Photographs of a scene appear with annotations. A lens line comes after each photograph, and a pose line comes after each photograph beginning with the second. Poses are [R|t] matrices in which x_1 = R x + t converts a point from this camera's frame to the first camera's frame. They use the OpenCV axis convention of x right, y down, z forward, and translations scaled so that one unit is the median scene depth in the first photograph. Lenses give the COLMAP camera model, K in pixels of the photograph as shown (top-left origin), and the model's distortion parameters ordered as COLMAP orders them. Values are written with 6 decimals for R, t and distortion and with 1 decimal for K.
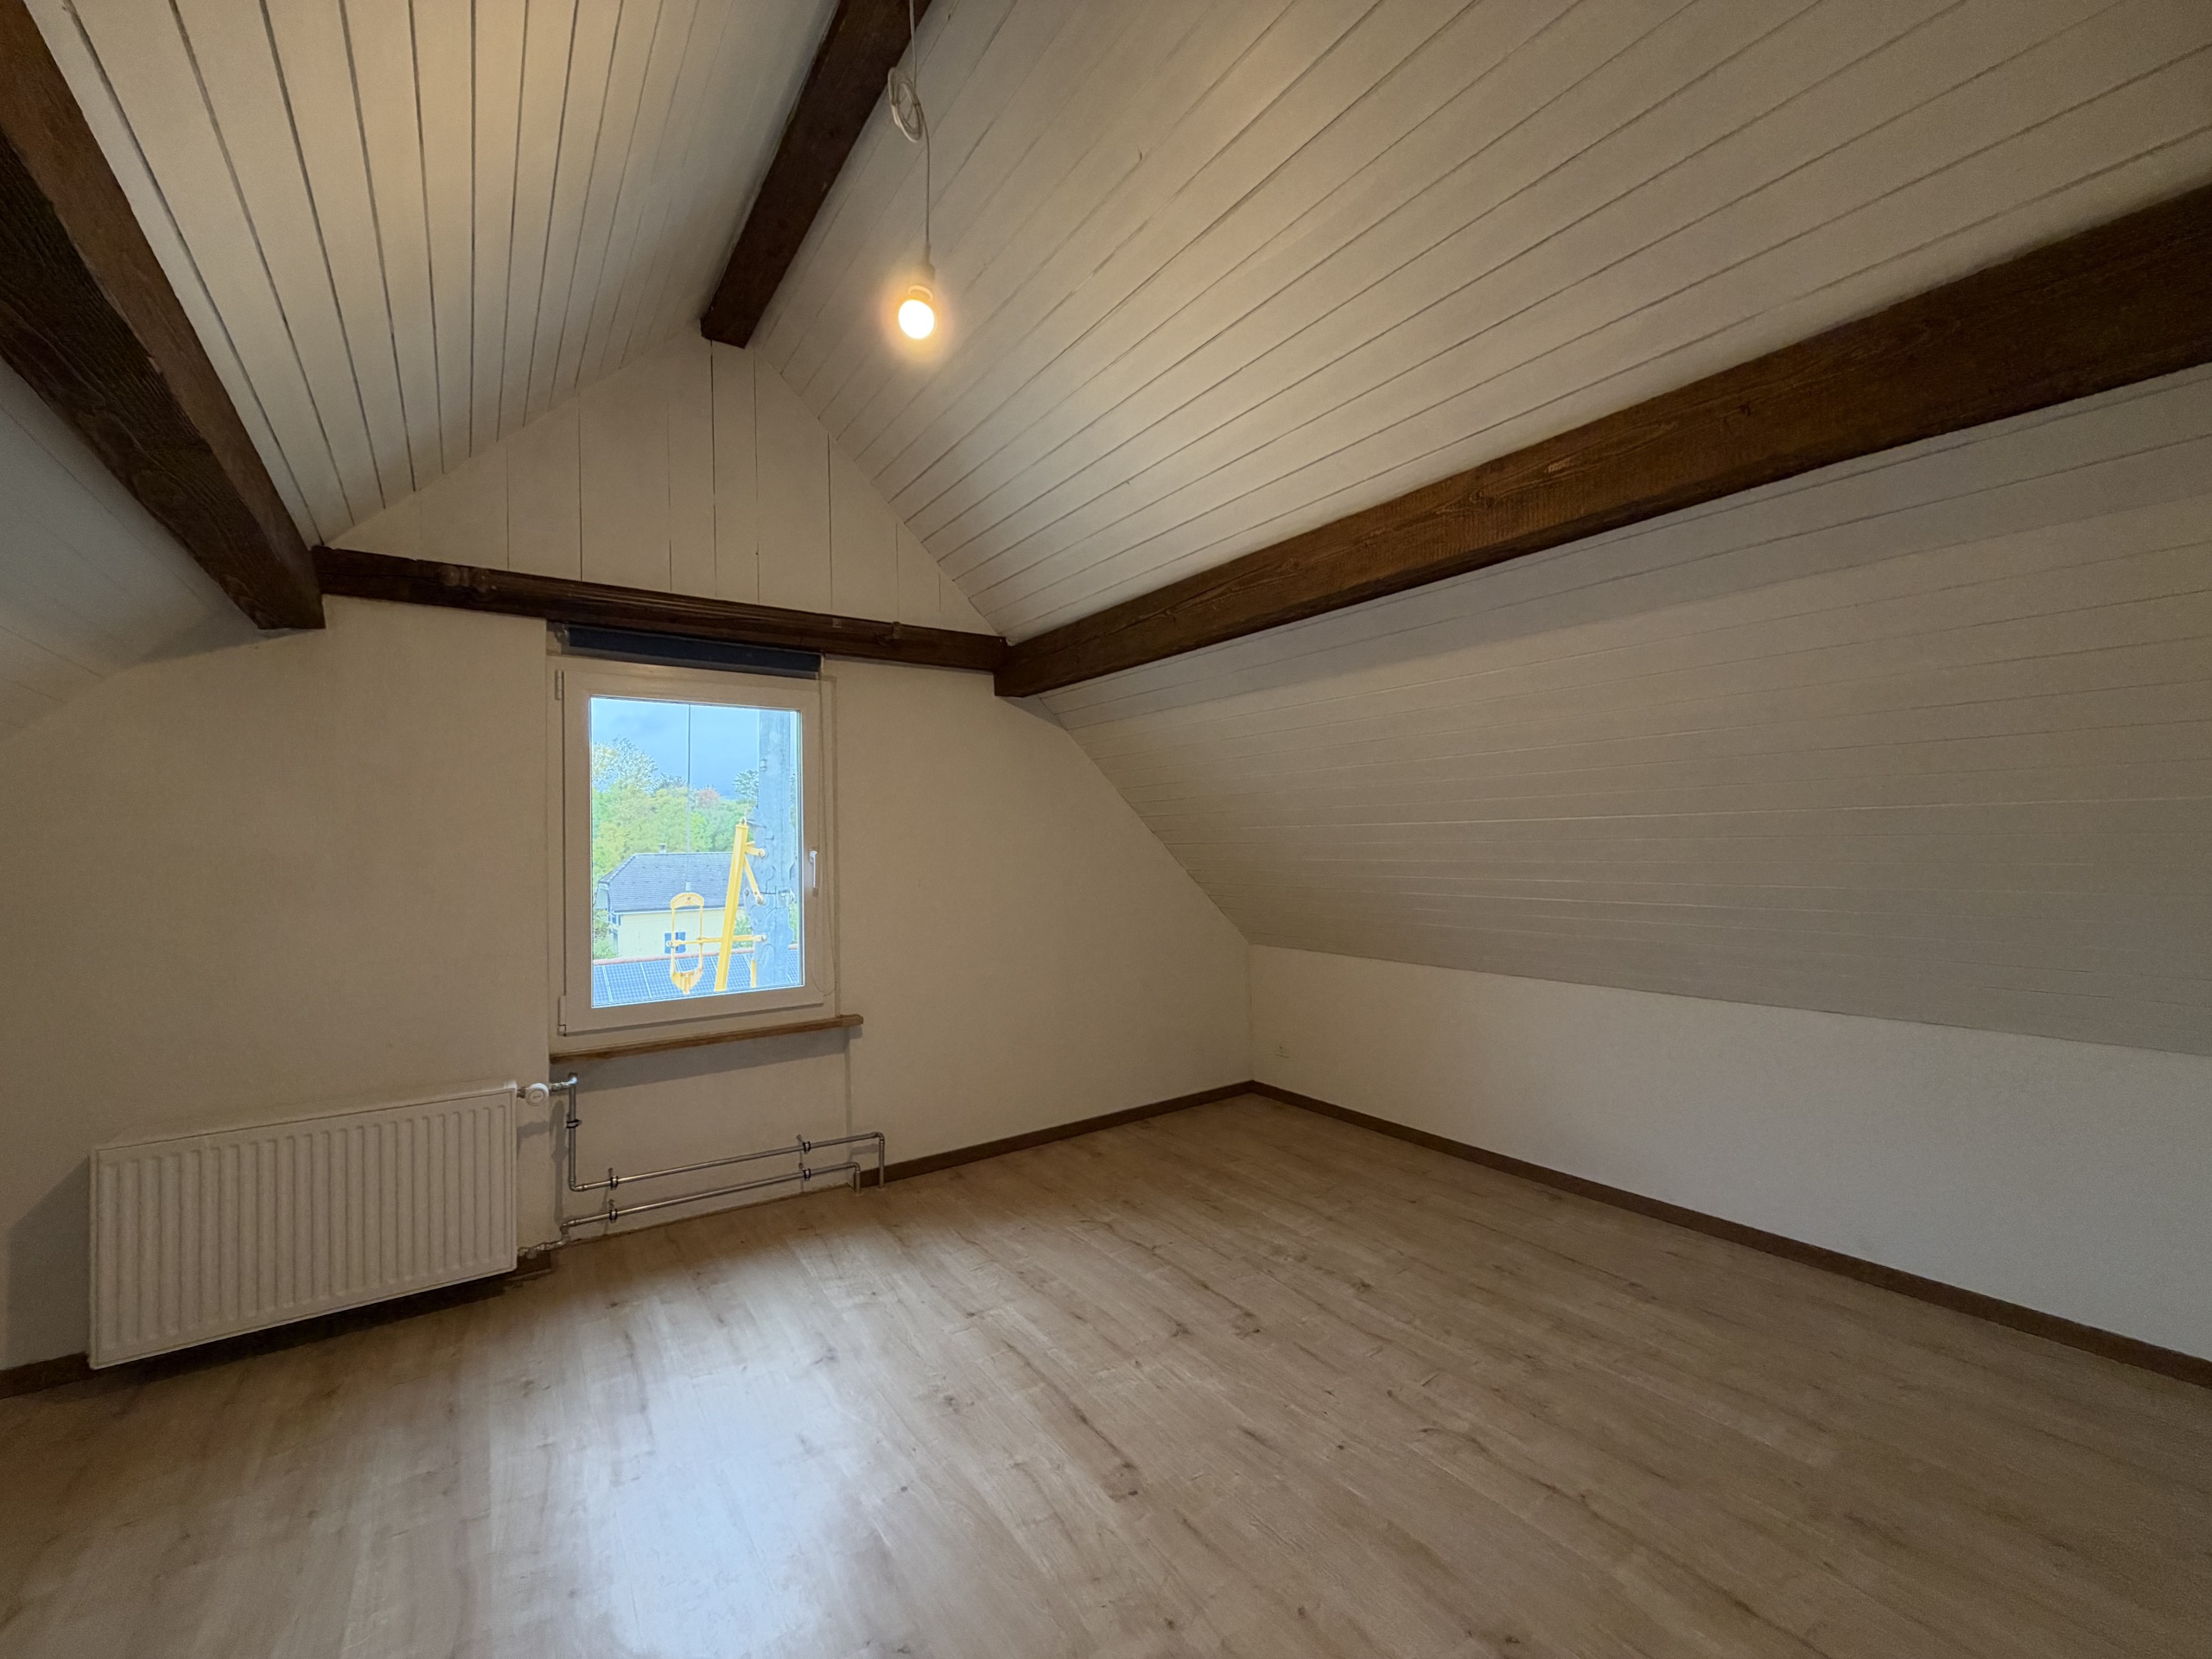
lens RADIAL K [[877.1, 0, 1096.9], [0, 877.1, 828.4], [0, 0, 1]] dist [-0.000077, 0.000256]
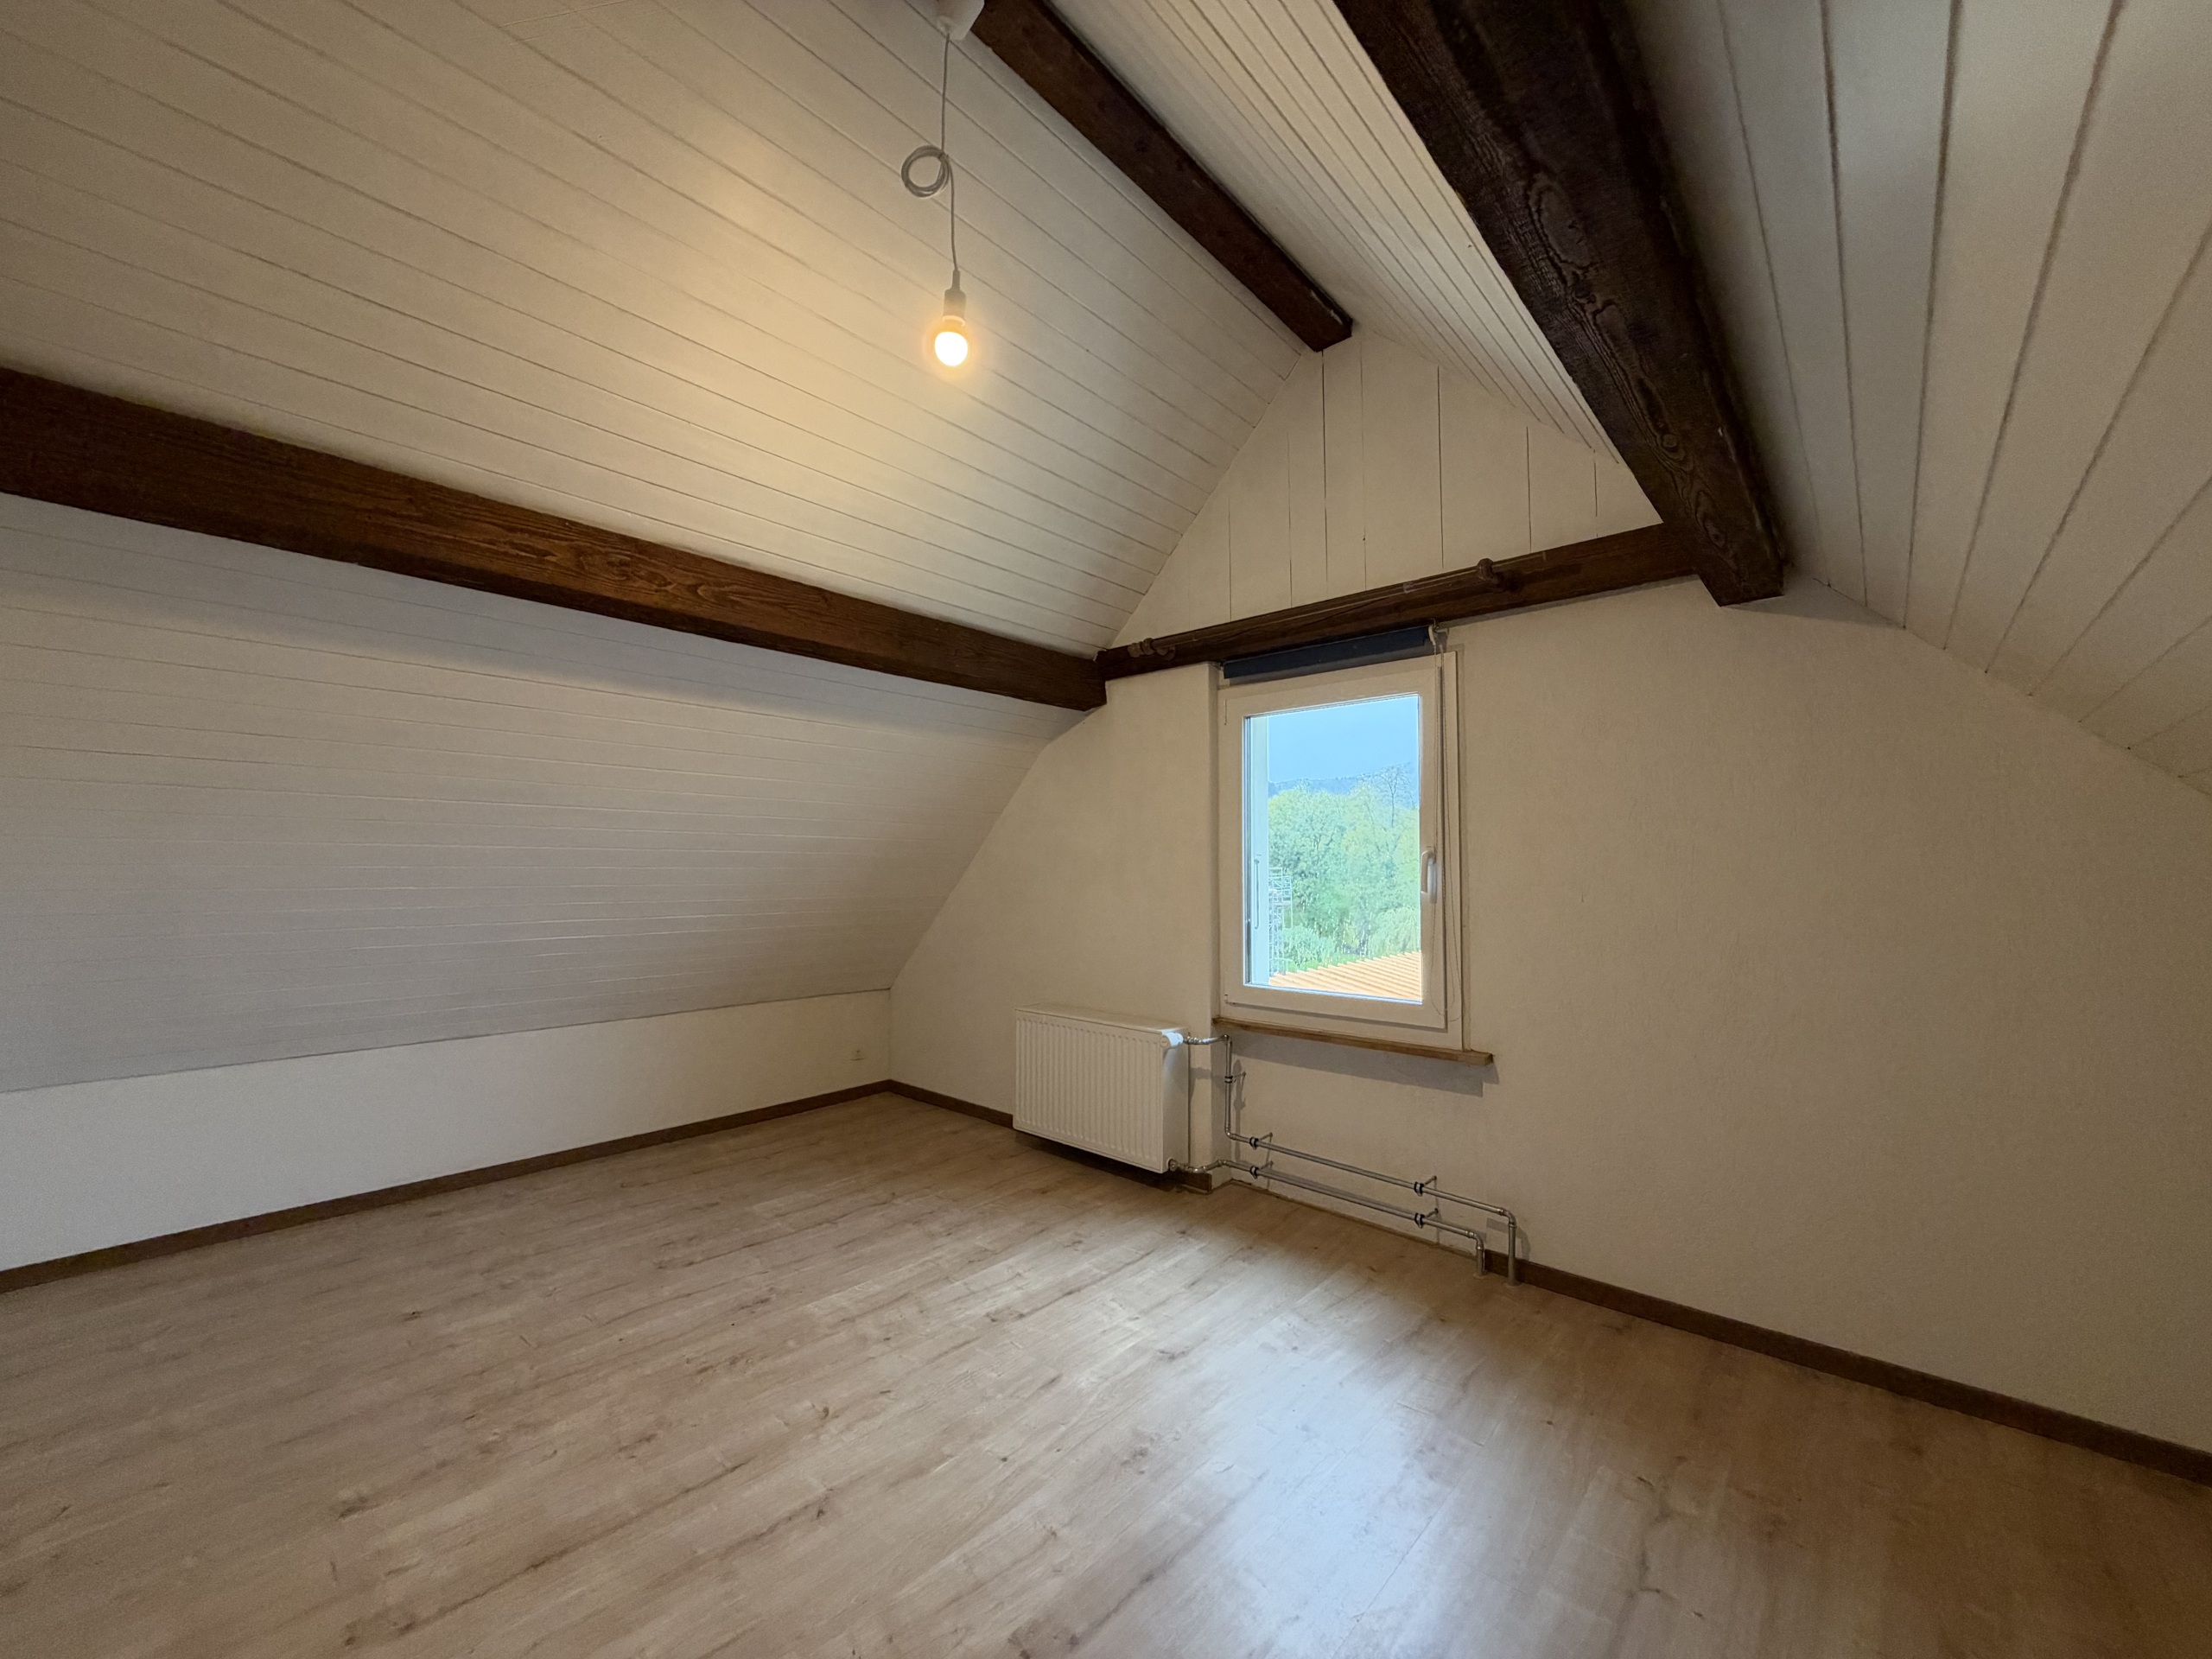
lens RADIAL K [[877.1, 0, 1096.9], [0, 877.1, 828.4], [0, 0, 1]] dist [-0.000077, 0.000256]
pose [[0.224952, -0.027893, -0.973971, 0.525058], [0.010667, 0.999601, -0.026164, 0.026456], [0.974312, -0.004504, 0.225159, 0.557029]]
